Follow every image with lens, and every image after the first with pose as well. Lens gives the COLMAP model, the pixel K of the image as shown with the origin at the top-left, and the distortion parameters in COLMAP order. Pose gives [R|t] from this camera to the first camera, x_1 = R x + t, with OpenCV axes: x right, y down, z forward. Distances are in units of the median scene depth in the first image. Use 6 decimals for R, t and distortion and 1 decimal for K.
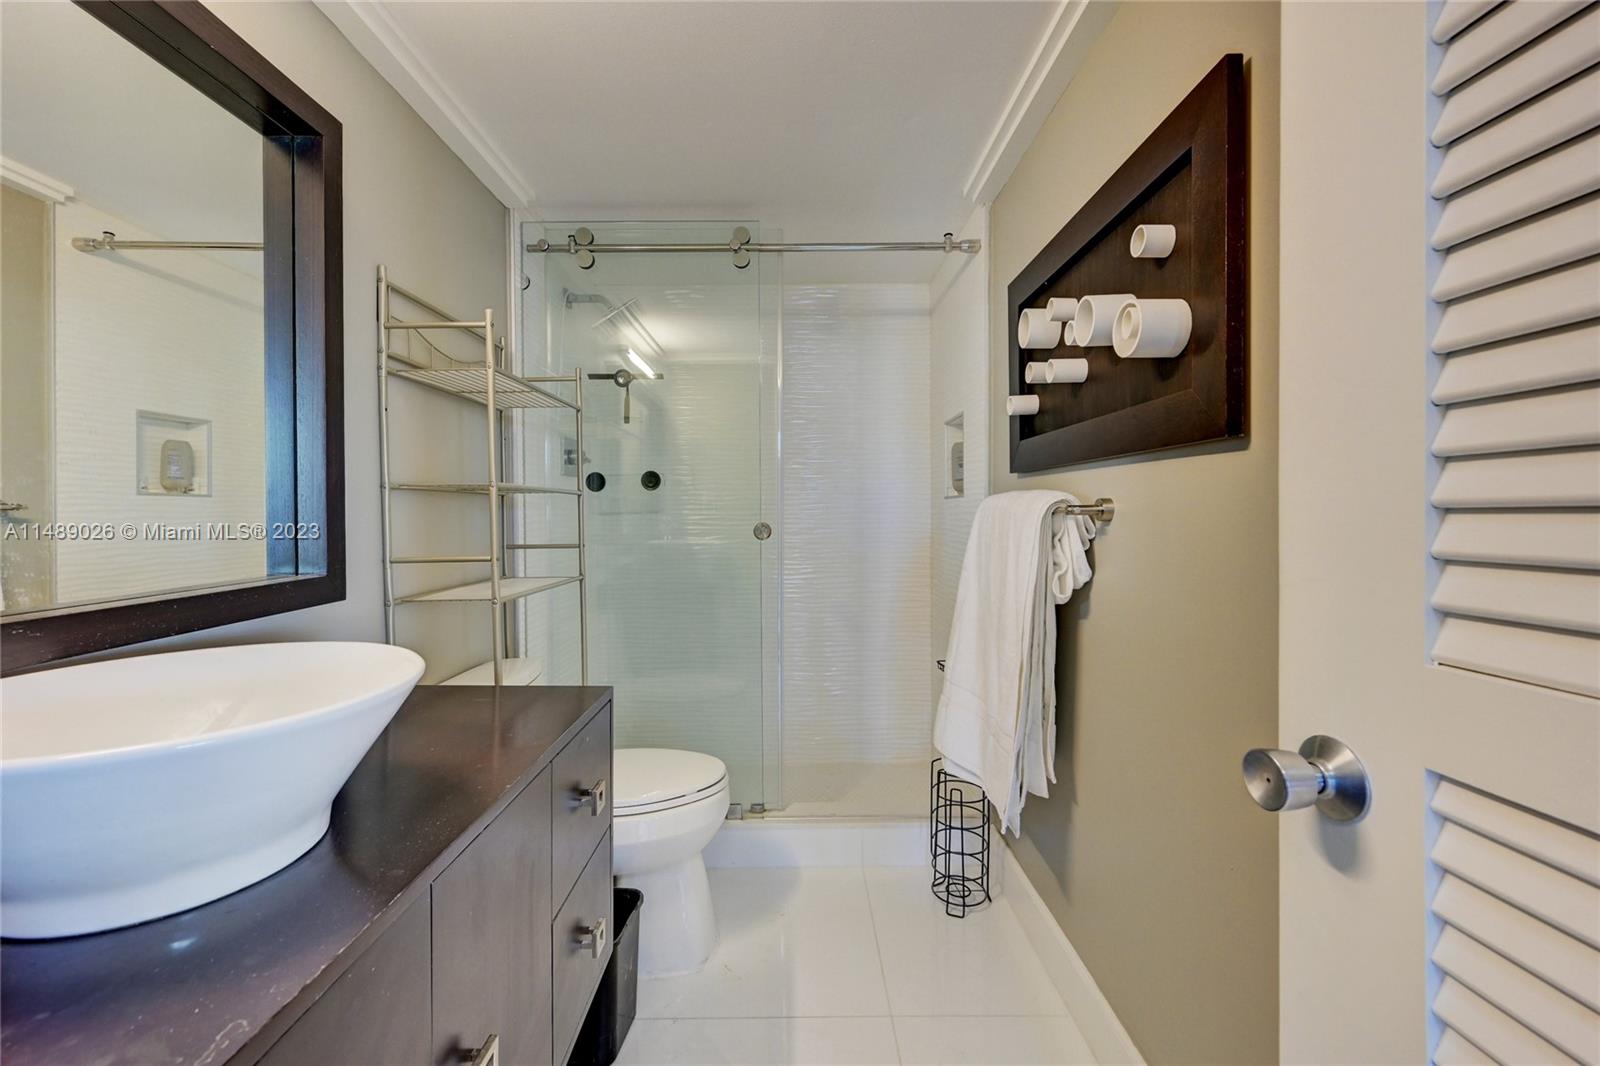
lens RADIAL K [[666.7, 0, 798.9], [0, 666.7, 515.9], [0, 0, 1]] dist [-0.000431, 0.000109]
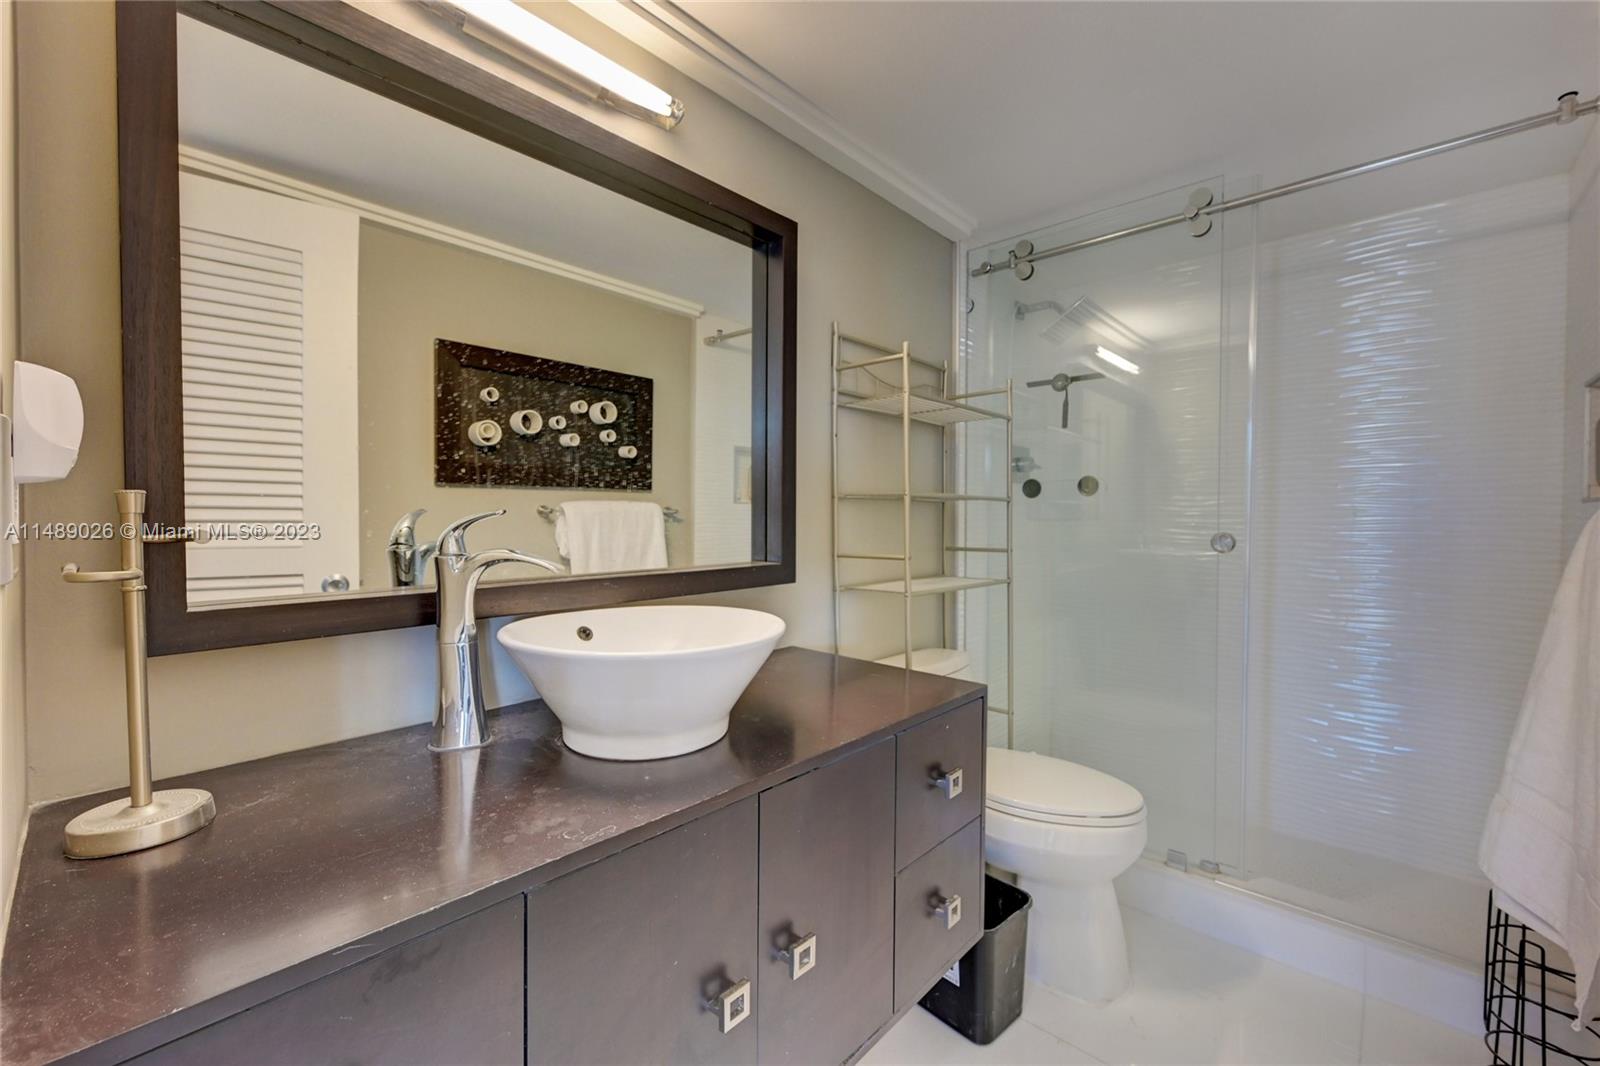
lens RADIAL K [[658.4, 0, 799.5], [0, 658.4, 527.4], [0, 0, 1]] dist [0.000392, -0.000029]
pose [[0.733001, 0.020536, -0.679917, 0.127755], [-0.013823, 0.999787, 0.015295, -0.002416], [0.680087, -0.001813, 0.733130, 0.026115]]
